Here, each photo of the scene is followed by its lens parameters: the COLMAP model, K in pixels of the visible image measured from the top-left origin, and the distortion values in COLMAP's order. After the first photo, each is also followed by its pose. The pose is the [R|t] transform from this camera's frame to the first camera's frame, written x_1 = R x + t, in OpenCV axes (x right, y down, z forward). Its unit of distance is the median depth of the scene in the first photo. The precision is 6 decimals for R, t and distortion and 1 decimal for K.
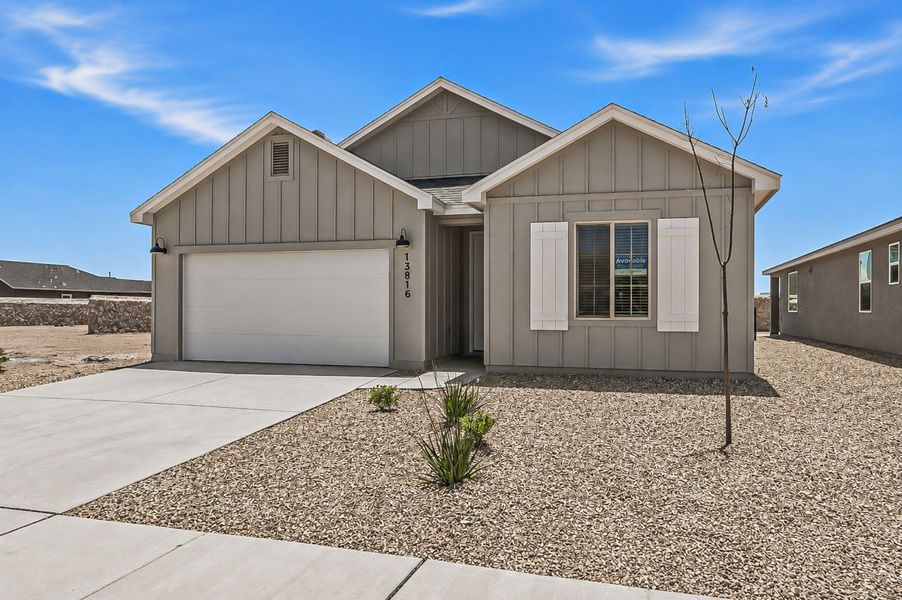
lens RADIAL K [[424.0, 0, 451.0], [0, 424.0, 300.0], [0, 0, 1]] dist [-0.016904, 0.000446]
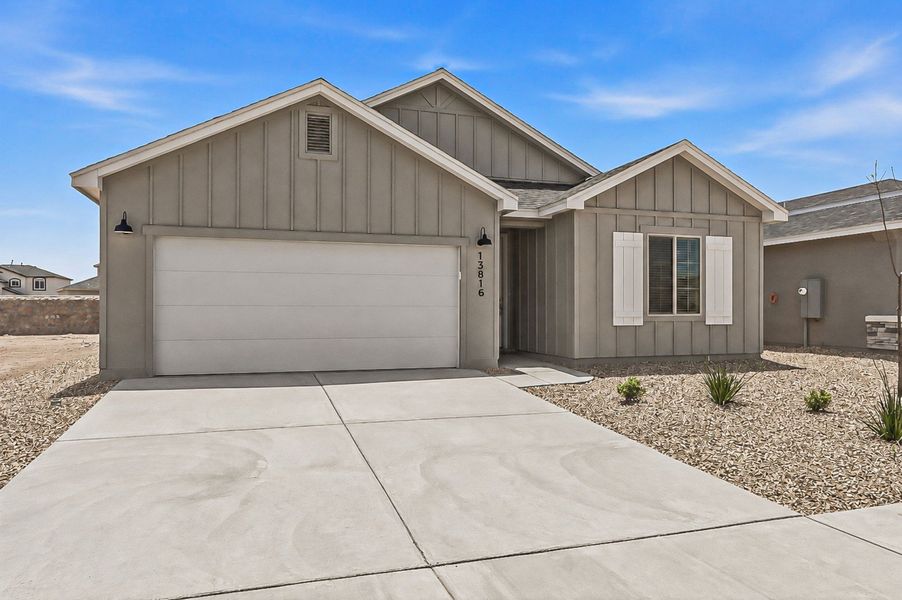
lens RADIAL K [[430.3, 0, 426.9], [0, 430.3, 304.5], [0, 0, 1]] dist [0.004233, 0.000403]
pose [[0.916630, -0.002047, 0.399731, -0.723193], [-0.004346, 0.999877, 0.015084, -0.001700], [-0.399713, -0.015564, 0.916508, 0.135446]]
